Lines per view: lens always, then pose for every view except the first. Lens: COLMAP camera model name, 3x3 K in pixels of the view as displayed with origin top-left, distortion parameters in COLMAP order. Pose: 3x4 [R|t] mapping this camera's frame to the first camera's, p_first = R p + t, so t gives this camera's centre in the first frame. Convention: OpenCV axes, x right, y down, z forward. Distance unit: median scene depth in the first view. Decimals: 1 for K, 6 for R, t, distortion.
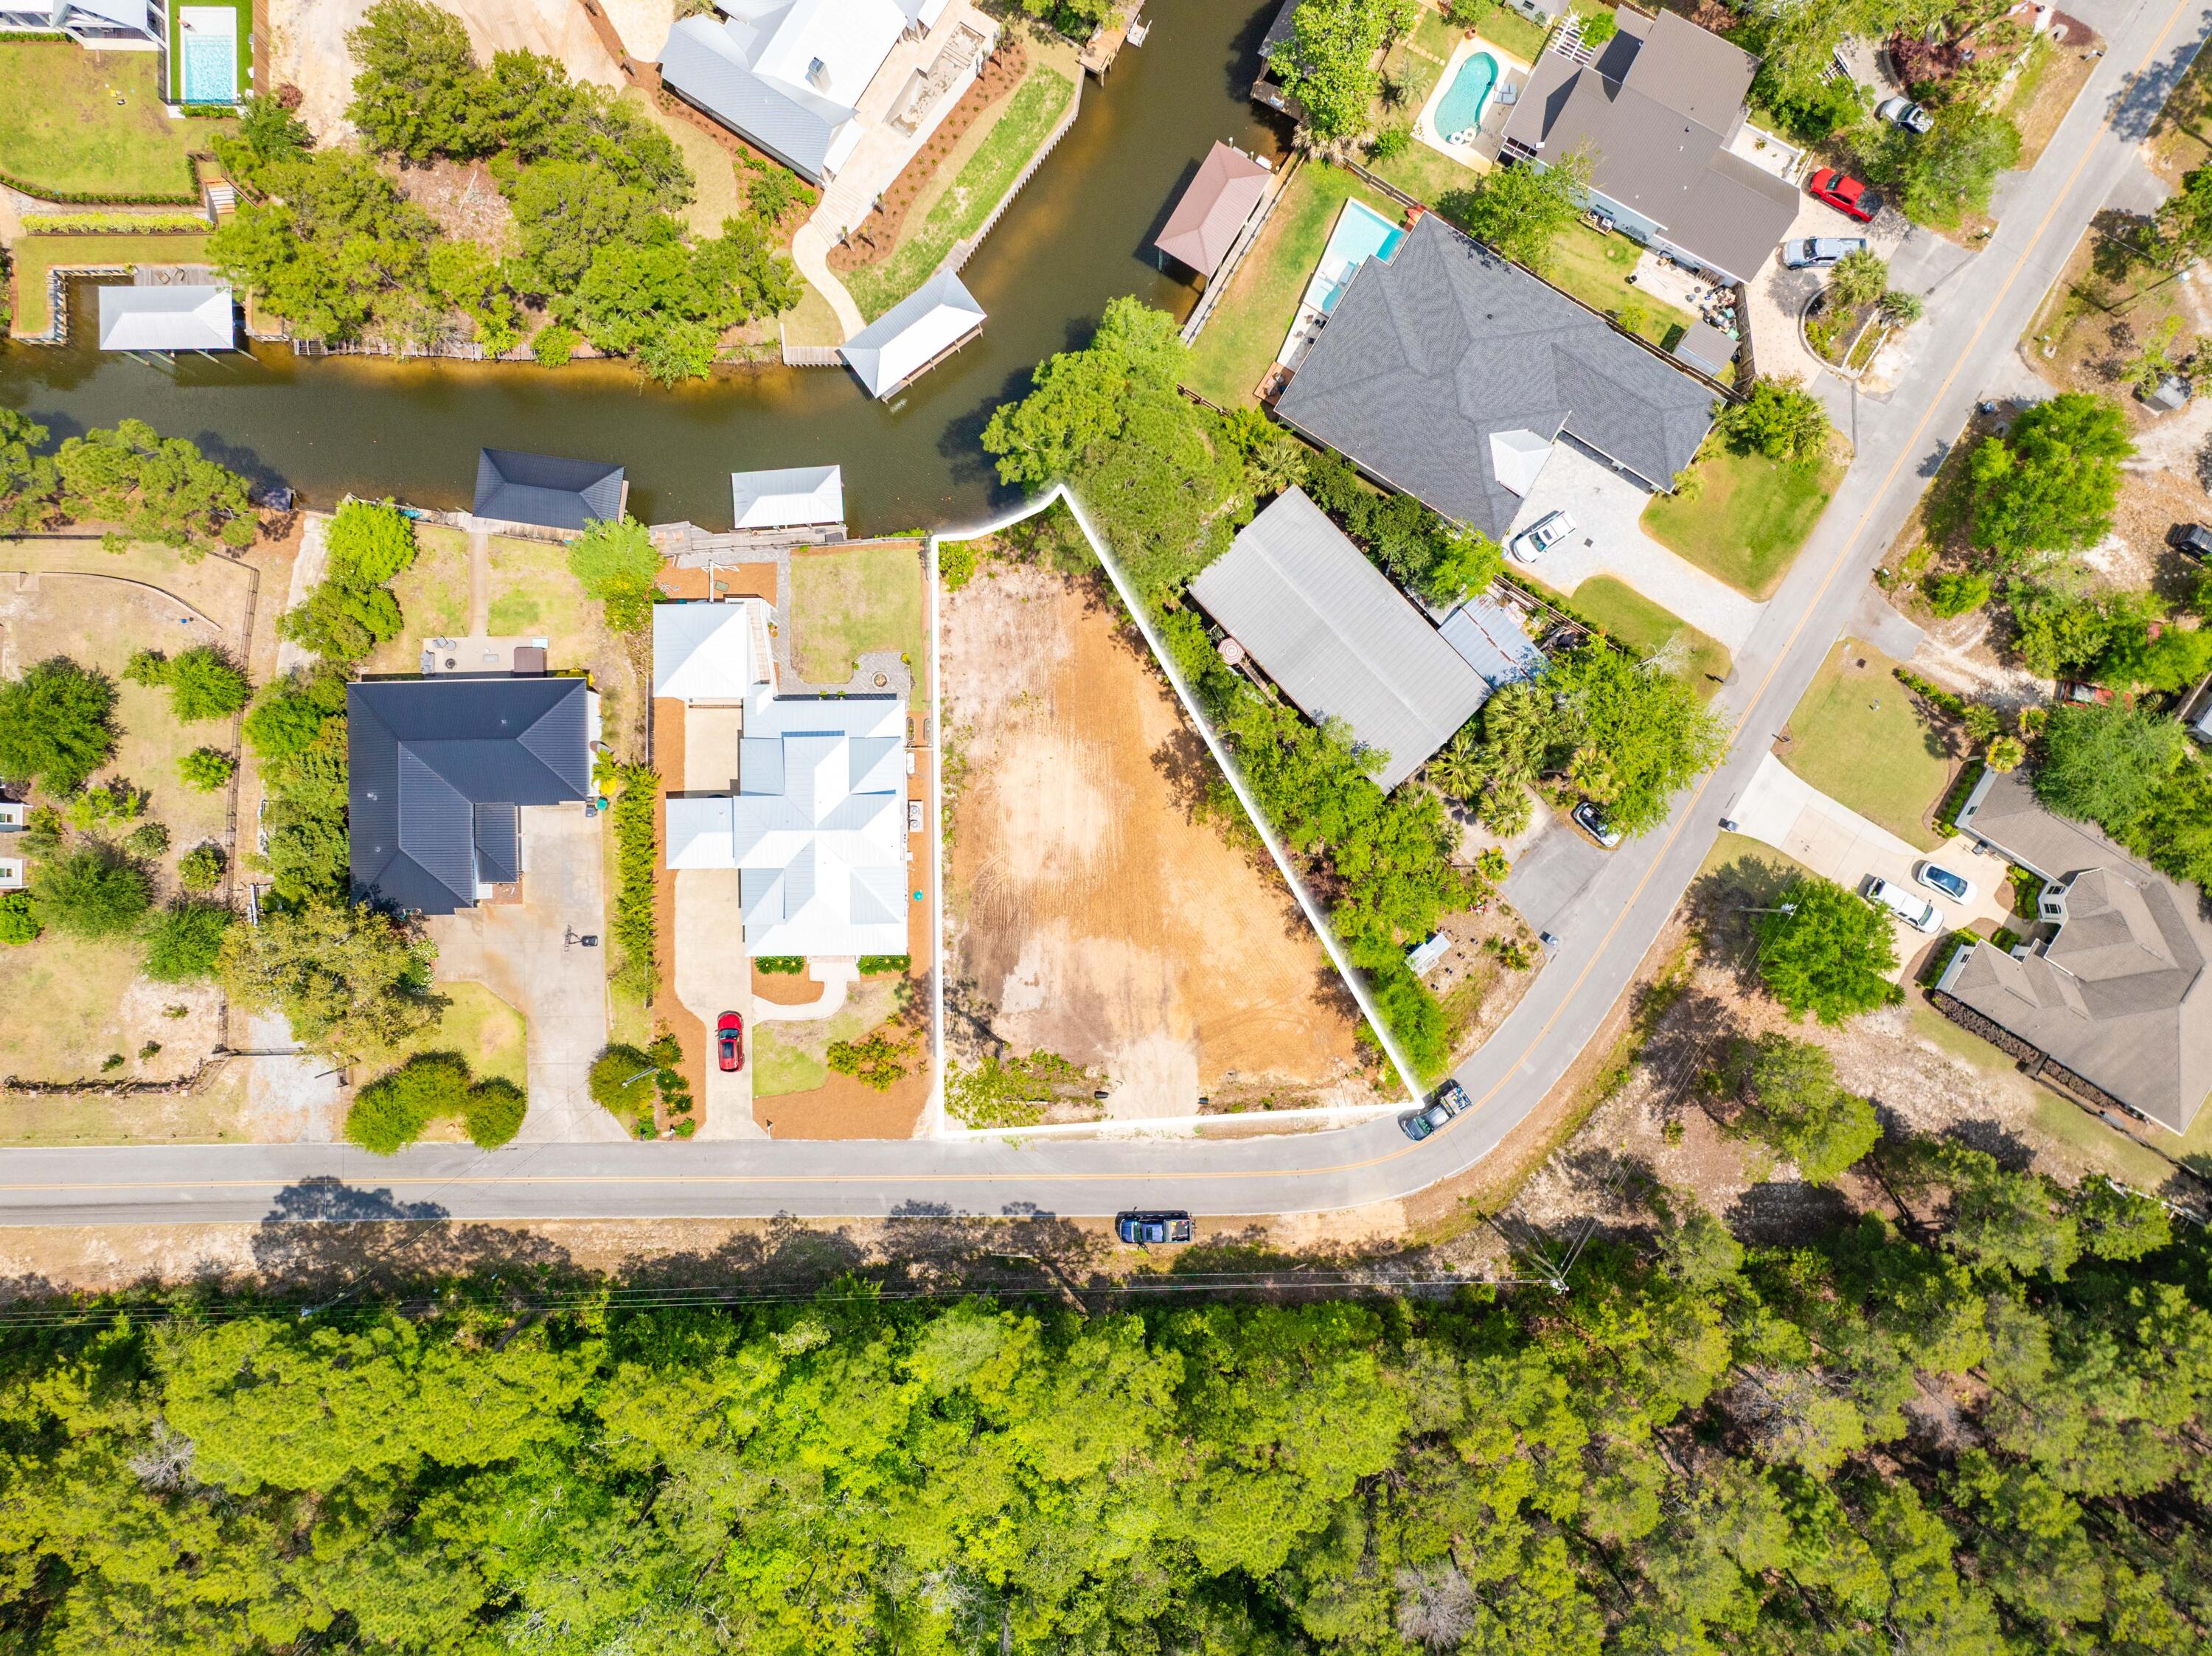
lens RADIAL K [[1528.7, 0, 1106.0], [0, 1528.7, 828.0], [0, 0, 1]] dist [0.009907, 0.002612]
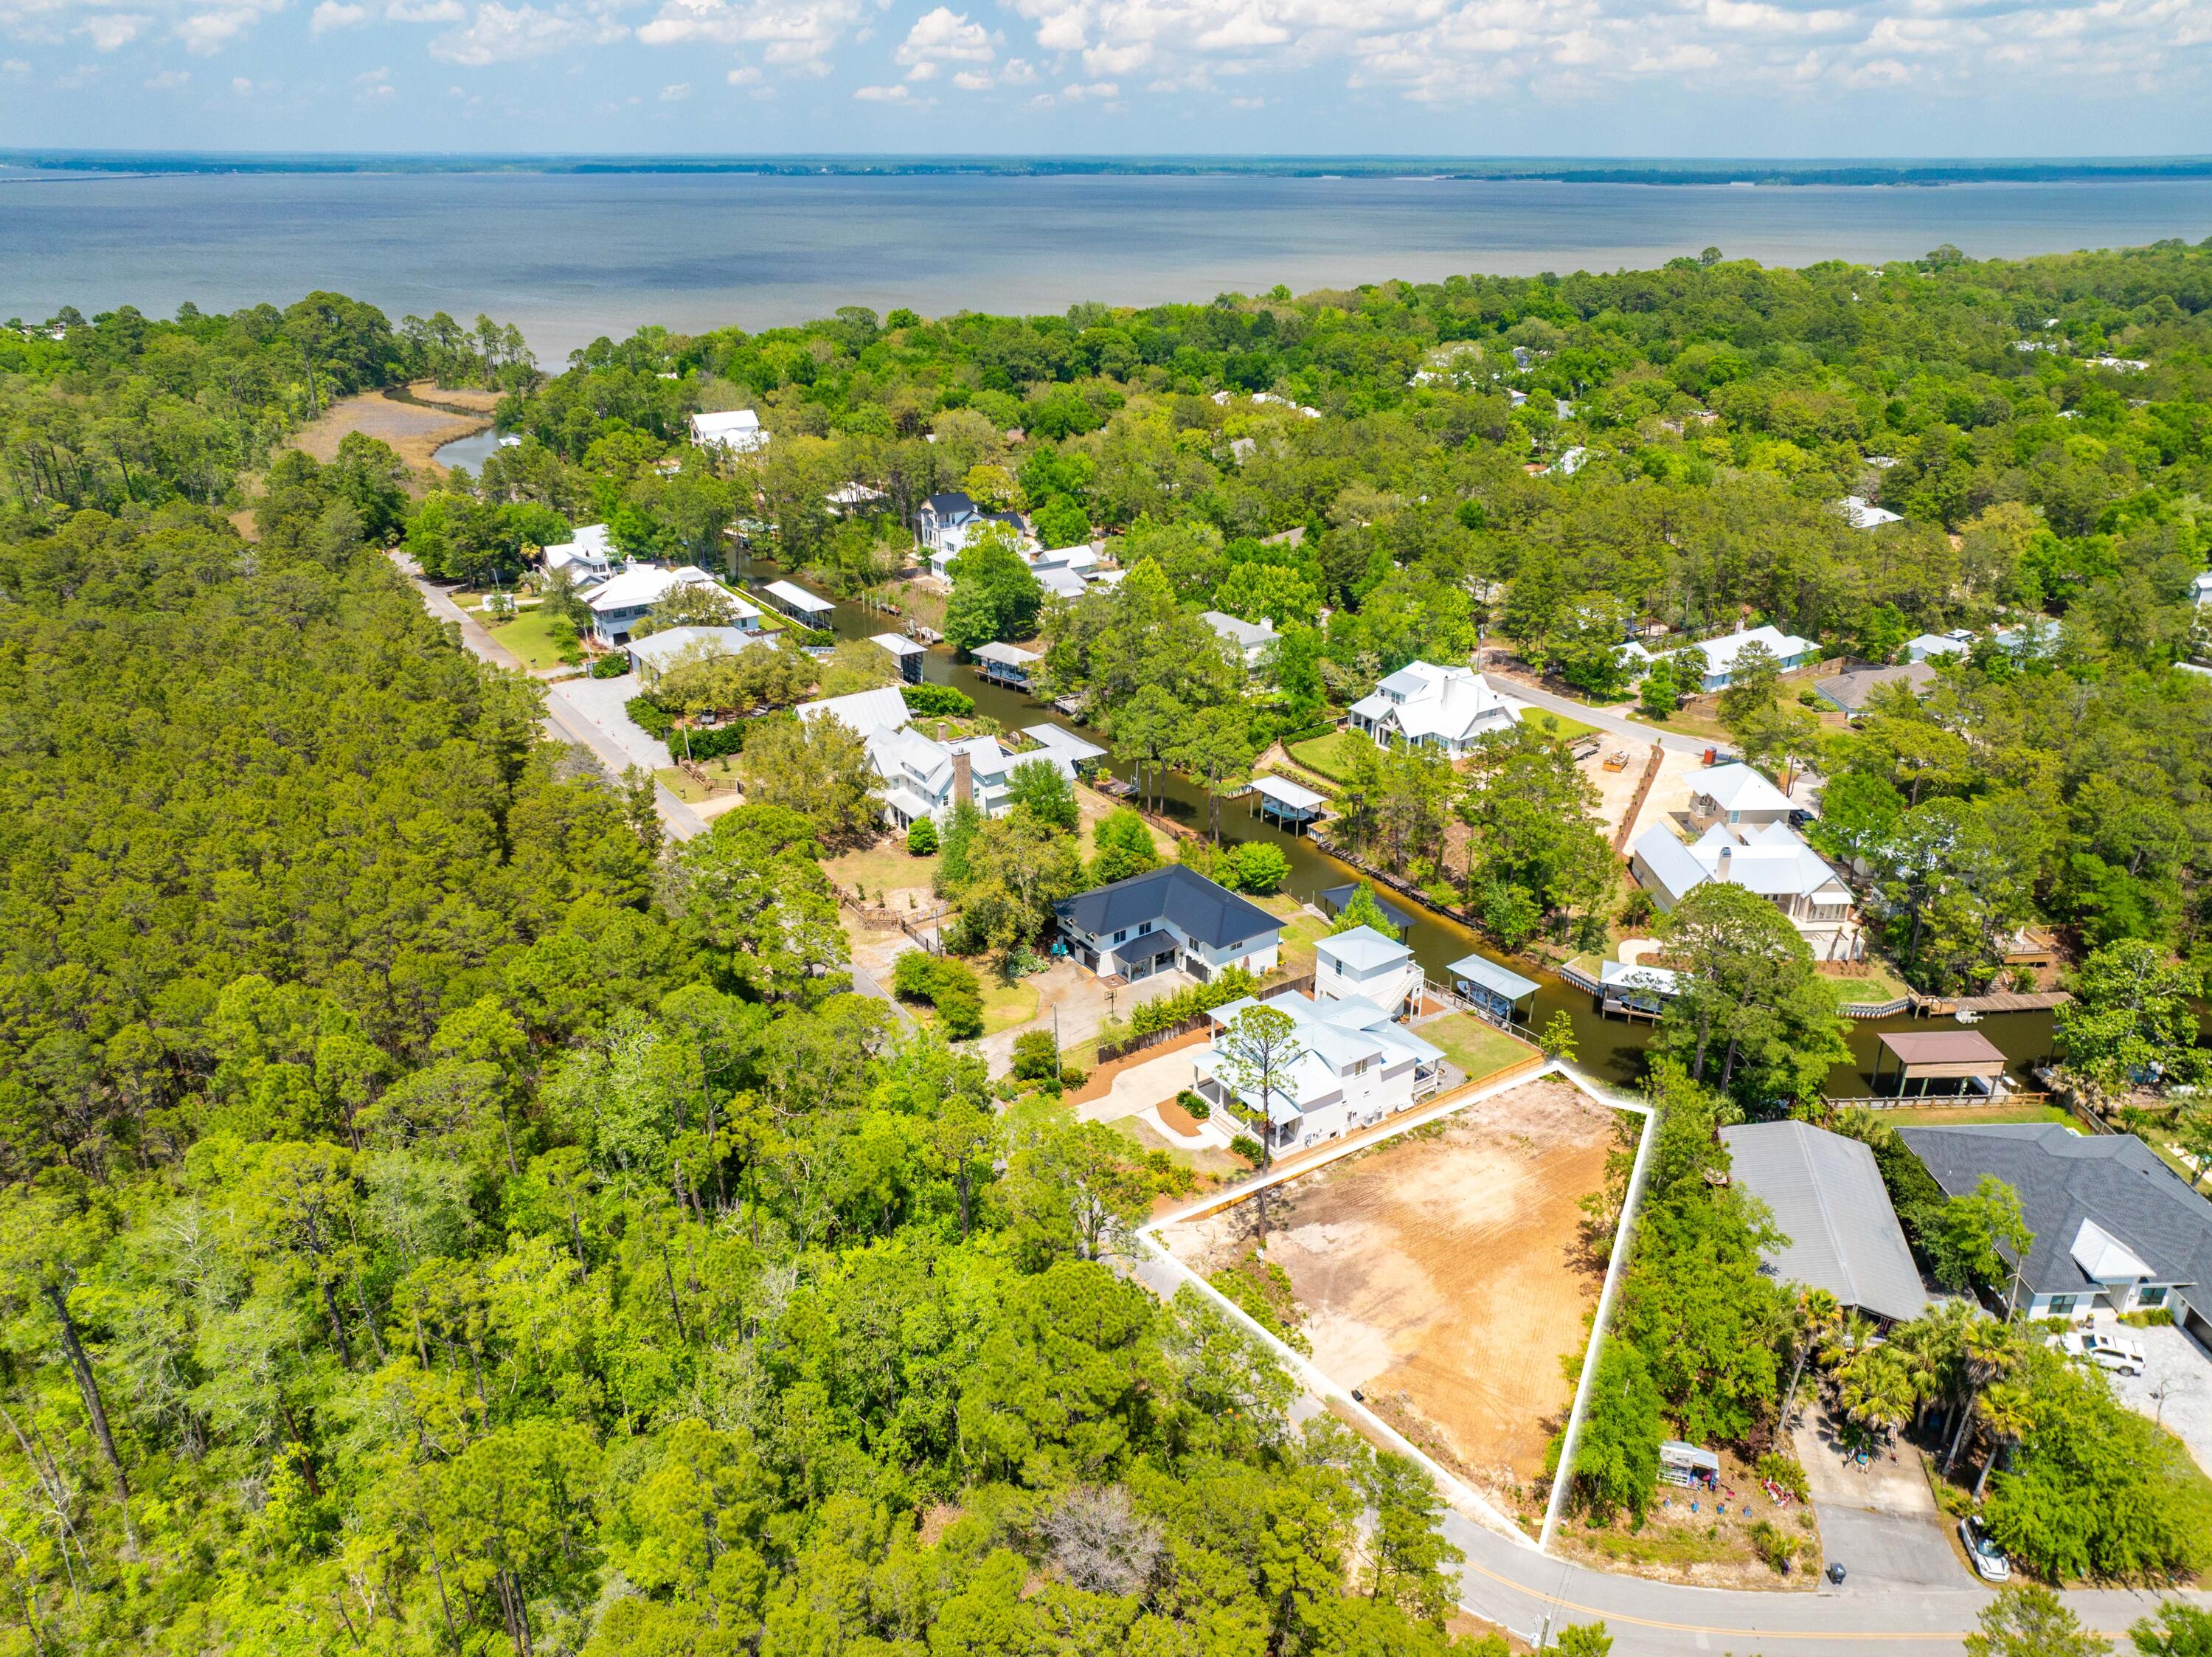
lens RADIAL K [[1552.8, 0, 1112.8], [0, 1552.8, 829.1], [0, 0, 1]] dist [-0.000568, 0.004637]
pose [[0.561372, 0.332150, -0.757982, 0.547566], [-0.827417, 0.242501, -0.506532, 0.663630], [0.015567, 0.911520, 0.410960, 0.350094]]
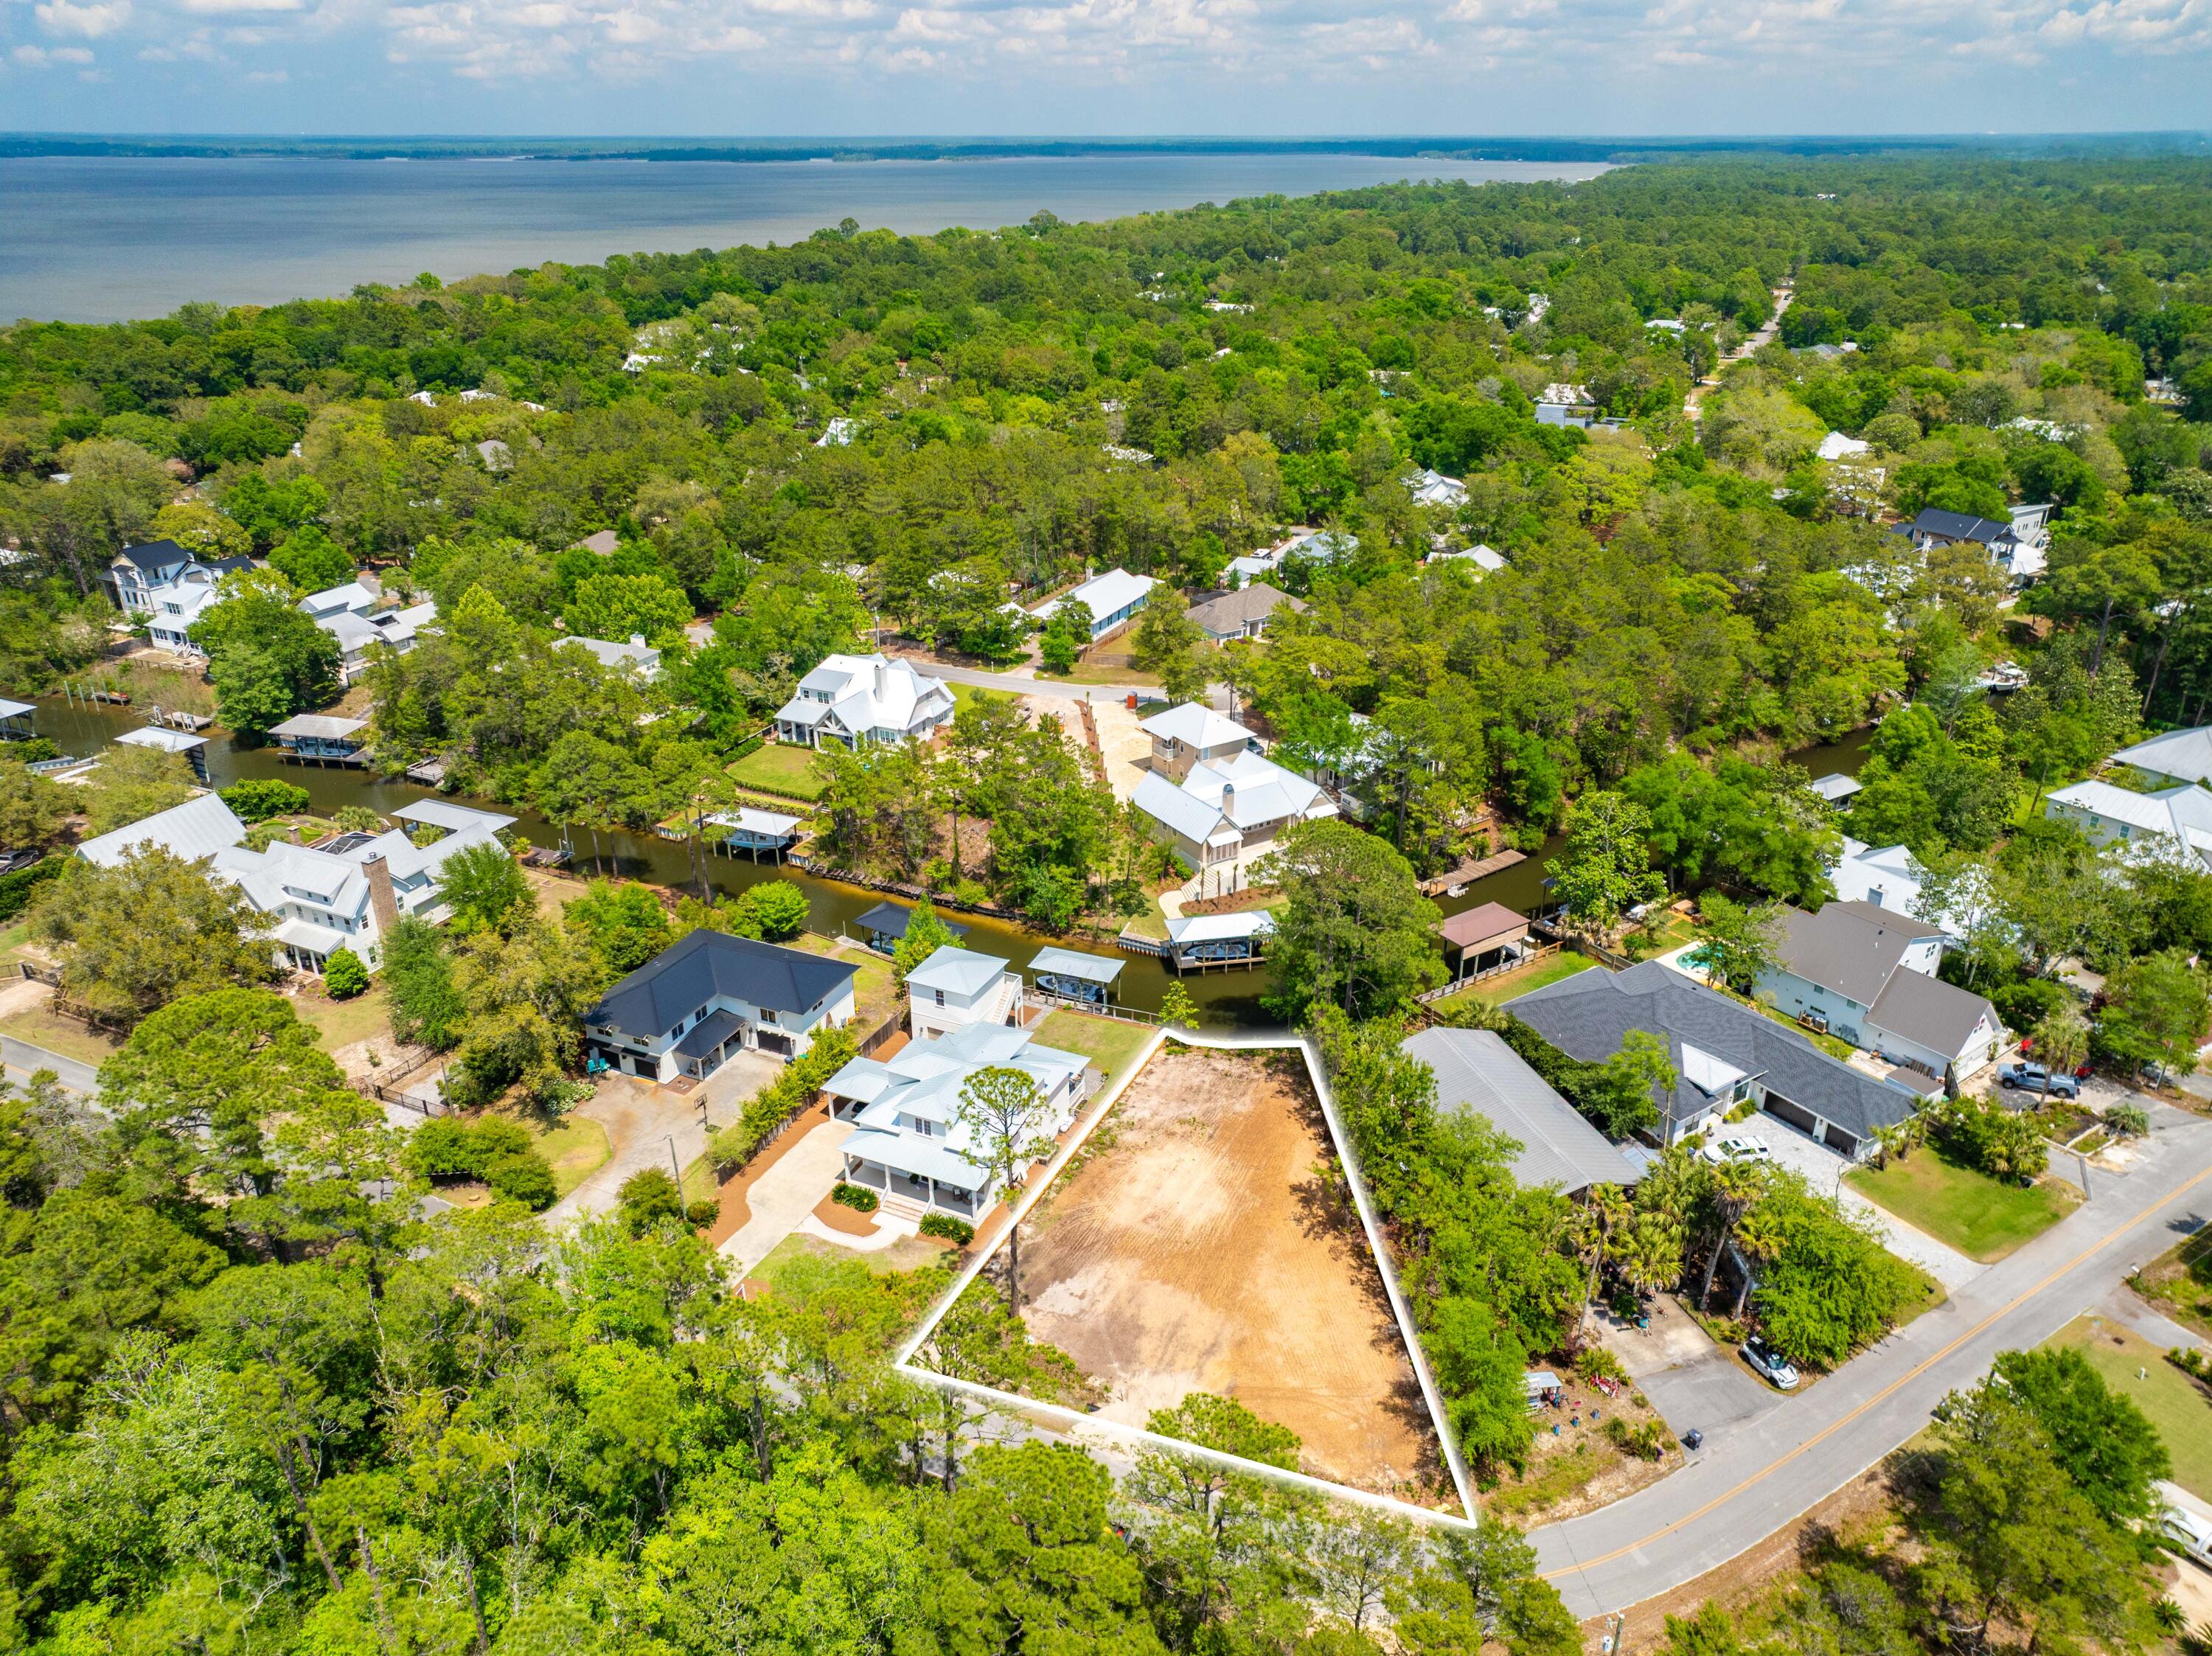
lens RADIAL K [[1536.9, 0, 1115.0], [0, 1536.9, 831.3], [0, 0, 1]] dist [0.011258, -0.010999]
pose [[0.906111, 0.175185, -0.385061, 0.270946], [-0.422950, 0.393828, -0.816096, 0.723150], [0.008680, 0.902336, 0.430946, 0.373210]]
